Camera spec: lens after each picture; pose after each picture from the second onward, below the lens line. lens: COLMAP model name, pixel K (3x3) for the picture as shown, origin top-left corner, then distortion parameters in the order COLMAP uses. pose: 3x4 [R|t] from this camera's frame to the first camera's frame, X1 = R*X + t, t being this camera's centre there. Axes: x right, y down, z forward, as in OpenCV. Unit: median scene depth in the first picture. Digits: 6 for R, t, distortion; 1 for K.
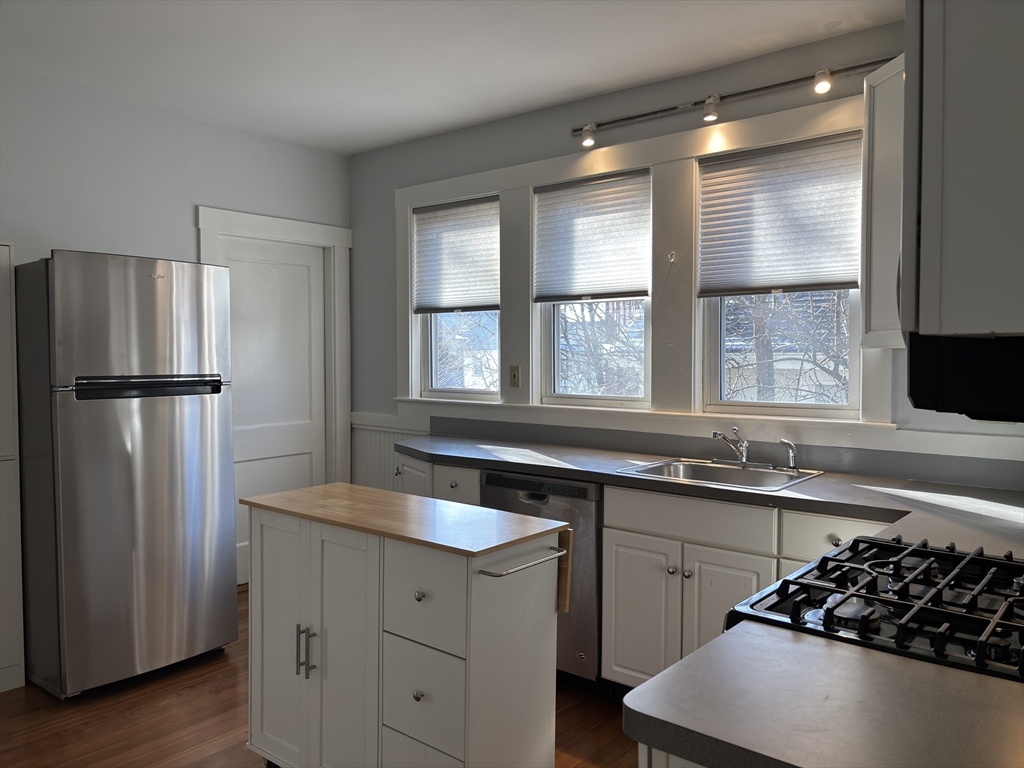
lens RADIAL K [[775.8, 0, 512.0], [0, 775.8, 384.0], [0, 0, 1]] dist [0.075350, -0.222593]
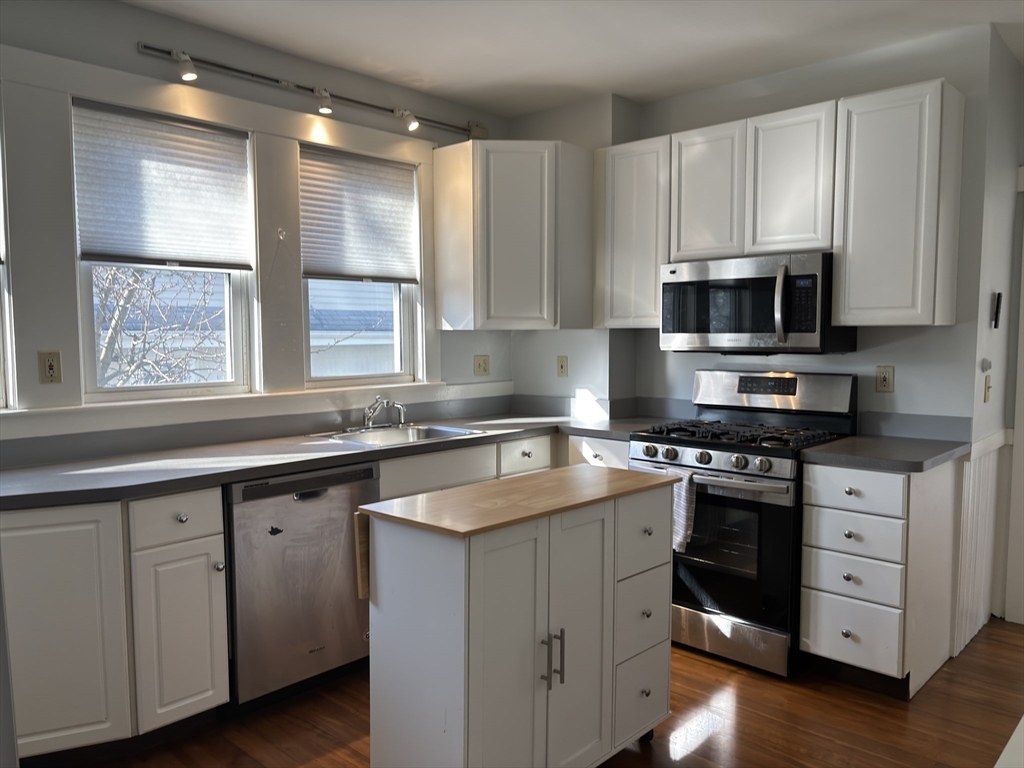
lens RADIAL K [[774.1, 0, 508.5], [0, 774.1, 388.8], [0, 0, 1]] dist [0.030480, -0.006423]
pose [[0.061348, -0.073874, 0.995379, -0.749028], [0.041828, 0.996571, 0.071385, -0.026099], [-0.997240, 0.037256, 0.064228, 0.642477]]
